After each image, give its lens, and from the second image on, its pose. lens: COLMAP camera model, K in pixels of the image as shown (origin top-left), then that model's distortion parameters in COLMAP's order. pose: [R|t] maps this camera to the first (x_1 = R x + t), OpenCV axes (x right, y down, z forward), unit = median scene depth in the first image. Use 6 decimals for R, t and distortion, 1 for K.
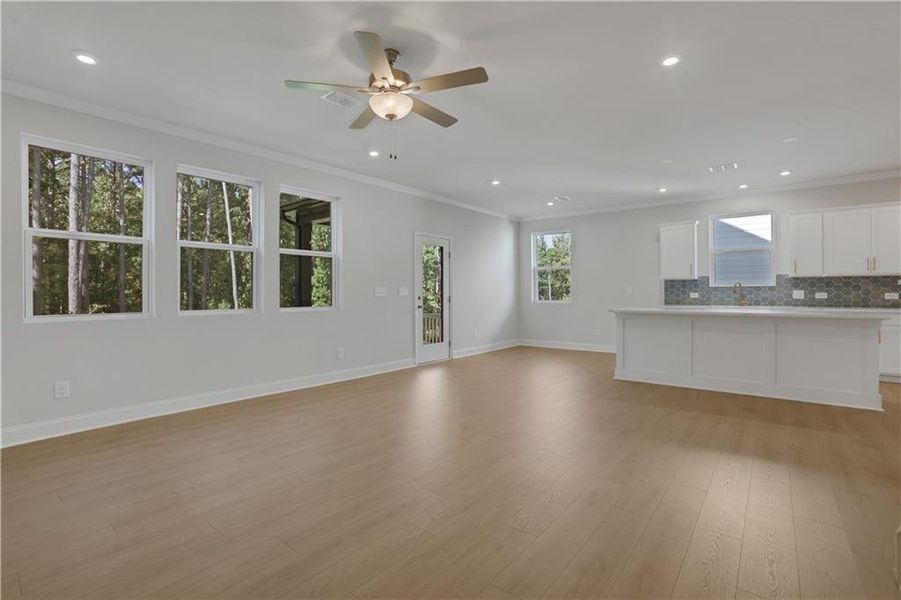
lens RADIAL K [[416.9, 0, 445.6], [0, 416.9, 292.6], [0, 0, 1]] dist [-0.081816, 0.036958]
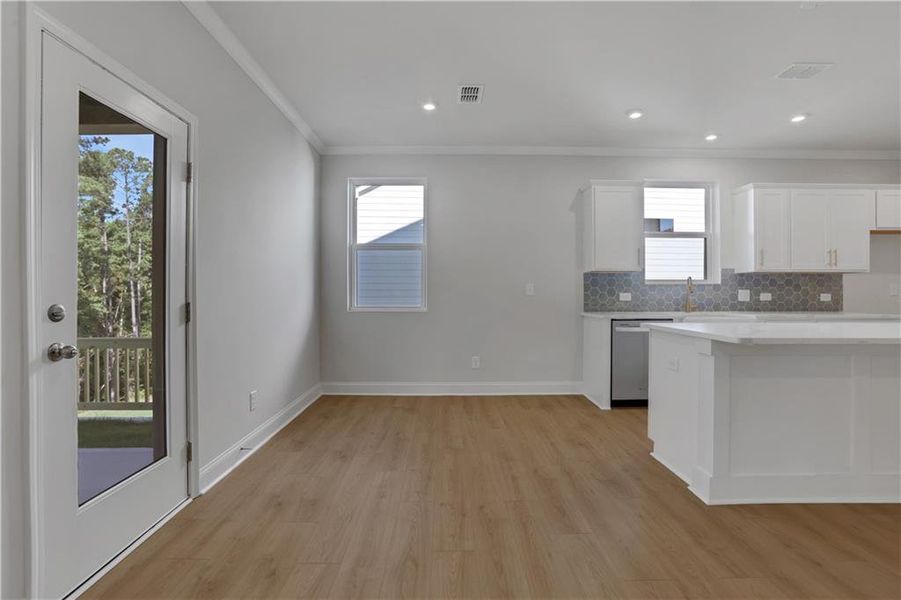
lens RADIAL K [[416.9, 0, 445.6], [0, 416.9, 292.6], [0, 0, 1]] dist [-0.081816, 0.036958]
pose [[0.773435, 0.002351, 0.633871, -0.038519], [-0.002710, 0.999996, -0.000402, 0.000892], [-0.633870, -0.001407, 0.773438, 0.728947]]
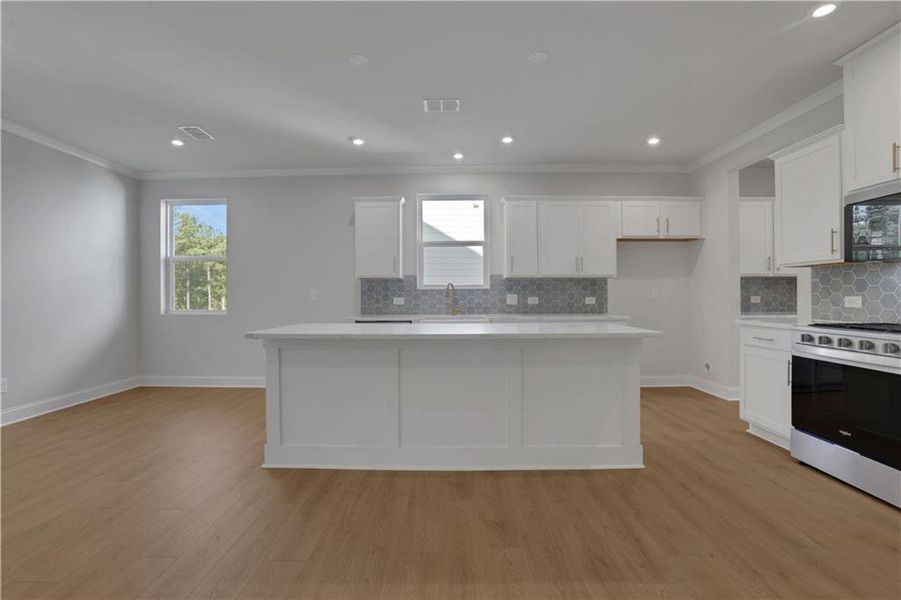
lens RADIAL K [[416.9, 0, 445.6], [0, 416.9, 292.6], [0, 0, 1]] dist [-0.081816, 0.036958]
pose [[0.784553, 0.005739, 0.620035, 0.234298], [0.002505, 0.999920, -0.012424, 0.001077], [-0.620056, 0.011301, 0.784476, 0.394256]]
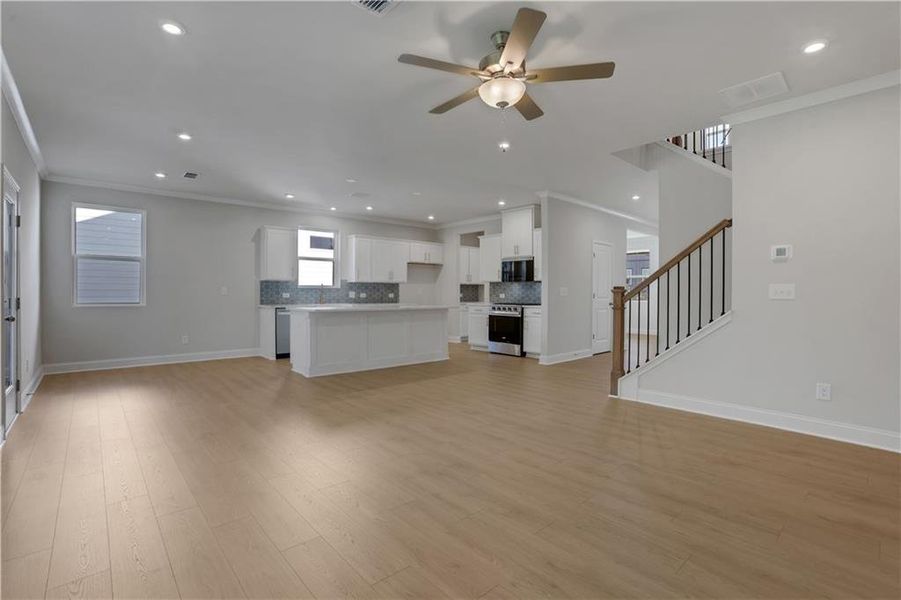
lens RADIAL K [[416.9, 0, 445.6], [0, 416.9, 292.6], [0, 0, 1]] dist [-0.081816, 0.036958]
pose [[0.157054, 0.005654, 0.987574, -0.460444], [-0.002085, 0.999983, -0.005393, 0.004519], [-0.987588, -0.001212, 0.157063, 0.432395]]
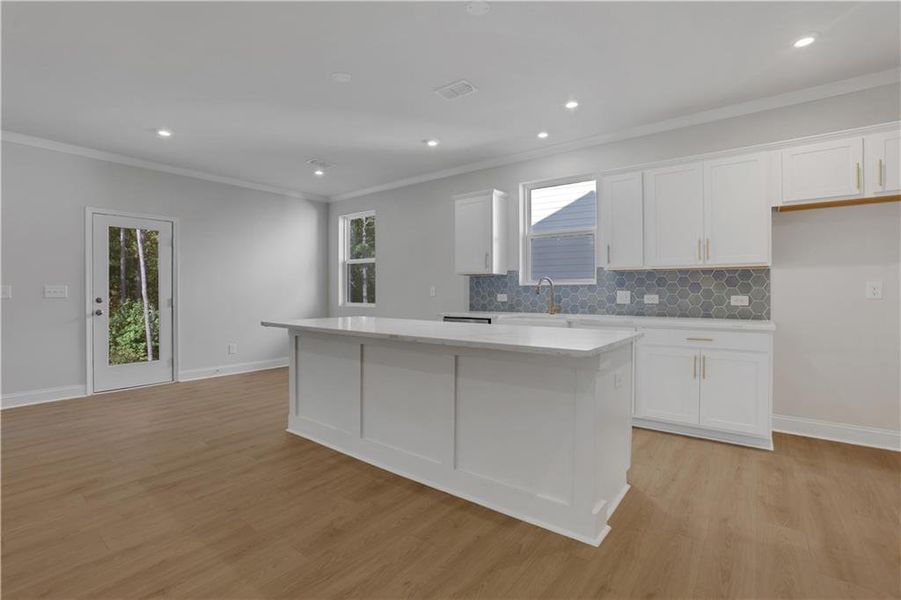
lens RADIAL K [[416.9, 0, 445.6], [0, 416.9, 292.6], [0, 0, 1]] dist [-0.081816, 0.036958]
pose [[0.999867, 0.002116, 0.016175, 0.549020], [-0.002146, 0.999996, 0.001823, -0.003438], [-0.016171, -0.001858, 0.999868, 0.311182]]
